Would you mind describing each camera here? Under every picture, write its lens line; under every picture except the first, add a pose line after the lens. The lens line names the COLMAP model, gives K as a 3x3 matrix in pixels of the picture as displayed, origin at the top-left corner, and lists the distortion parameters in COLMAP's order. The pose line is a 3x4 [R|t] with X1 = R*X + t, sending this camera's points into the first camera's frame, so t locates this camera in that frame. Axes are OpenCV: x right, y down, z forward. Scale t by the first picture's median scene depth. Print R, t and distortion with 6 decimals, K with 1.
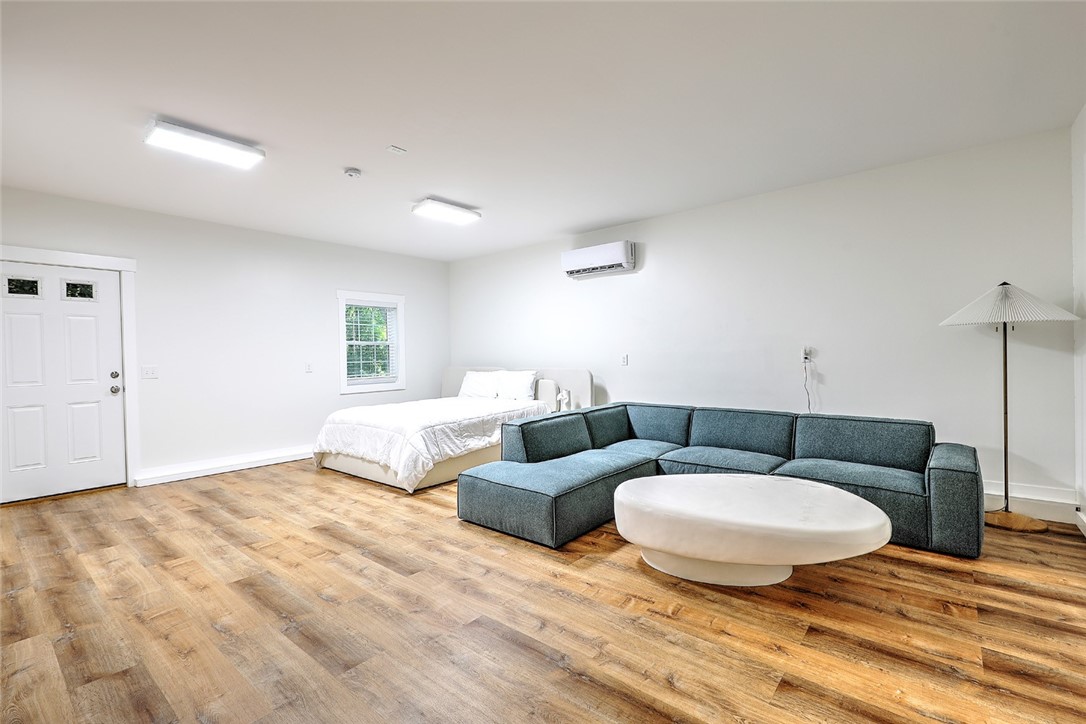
lens RADIAL K [[470.0, 0, 546.8], [0, 470.0, 358.8], [0, 0, 1]] dist [0.000905, -0.000133]
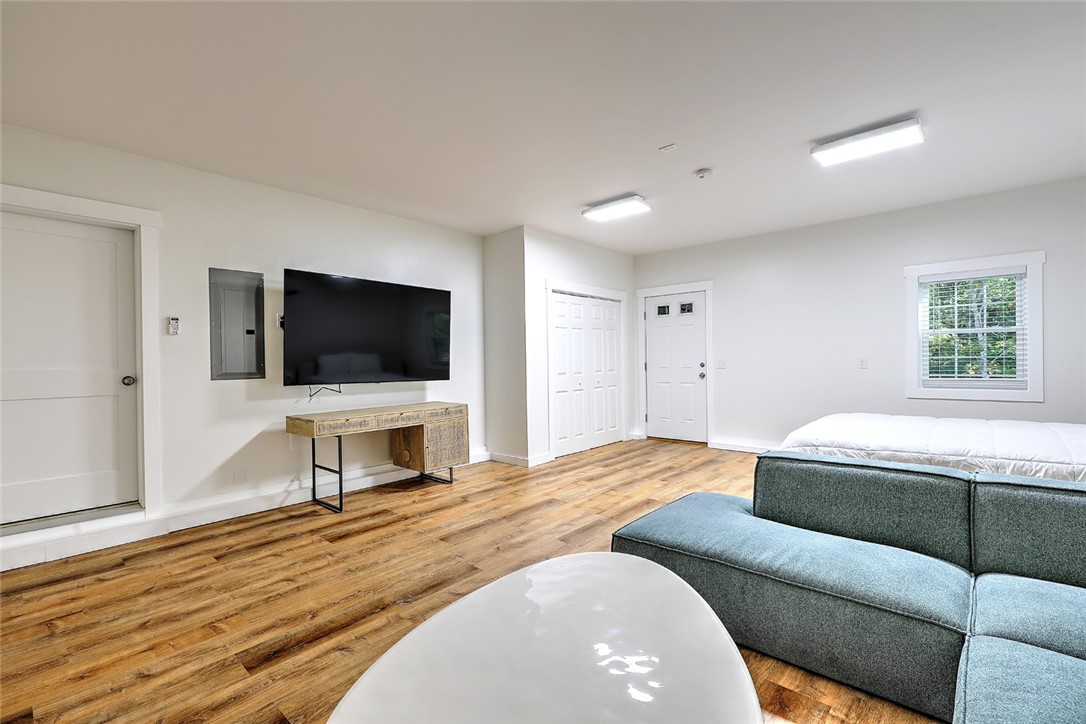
lens RADIAL K [[470.0, 0, 547.4], [0, 470.0, 361.5], [0, 0, 1]] dist [0.000905, -0.000133]
pose [[0.002946, 0.026777, -0.999637, 0.902209], [0.004069, 0.999633, 0.026789, -0.030040], [0.999987, -0.004146, 0.002836, 0.968532]]
